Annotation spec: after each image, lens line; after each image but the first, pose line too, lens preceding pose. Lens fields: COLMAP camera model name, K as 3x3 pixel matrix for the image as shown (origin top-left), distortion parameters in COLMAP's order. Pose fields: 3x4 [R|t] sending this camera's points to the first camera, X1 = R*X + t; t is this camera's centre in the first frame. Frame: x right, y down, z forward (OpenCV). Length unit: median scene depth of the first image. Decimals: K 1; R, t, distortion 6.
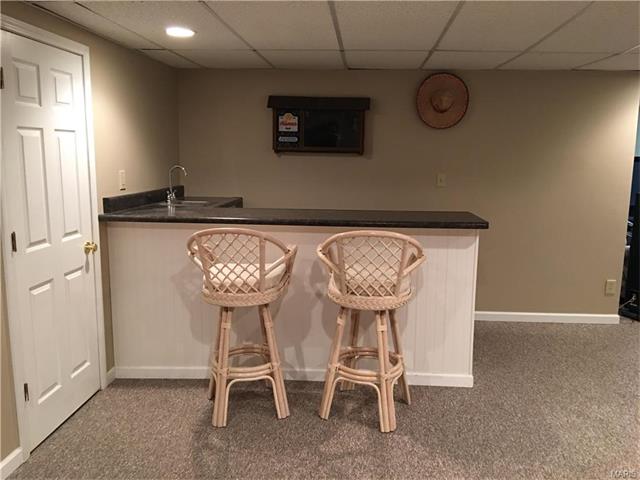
lens RADIAL K [[541.3, 0, 319.9], [0, 541.3, 240.9], [0, 0, 1]] dist [0.067836, -0.112092]
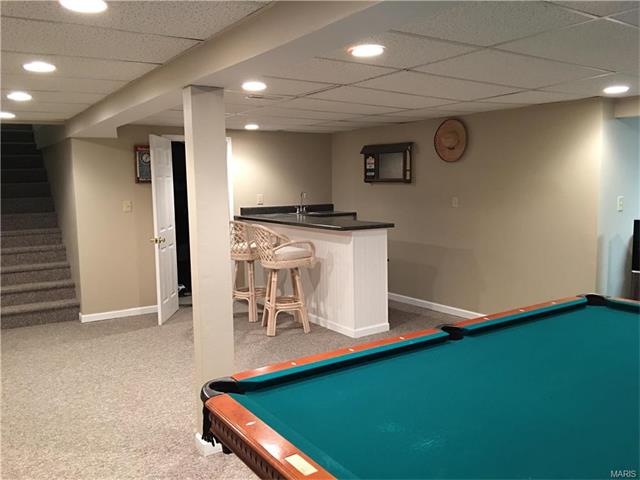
lens RADIAL K [[541.3, 0, 320.7], [0, 541.3, 239.5], [0, 0, 1]] dist [0.067836, -0.112092]
pose [[0.629603, 0.061869, -0.774449, 1.036059], [-0.105242, 0.994428, -0.006116, 0.015315], [0.769756, 0.085355, 0.632606, -0.030035]]
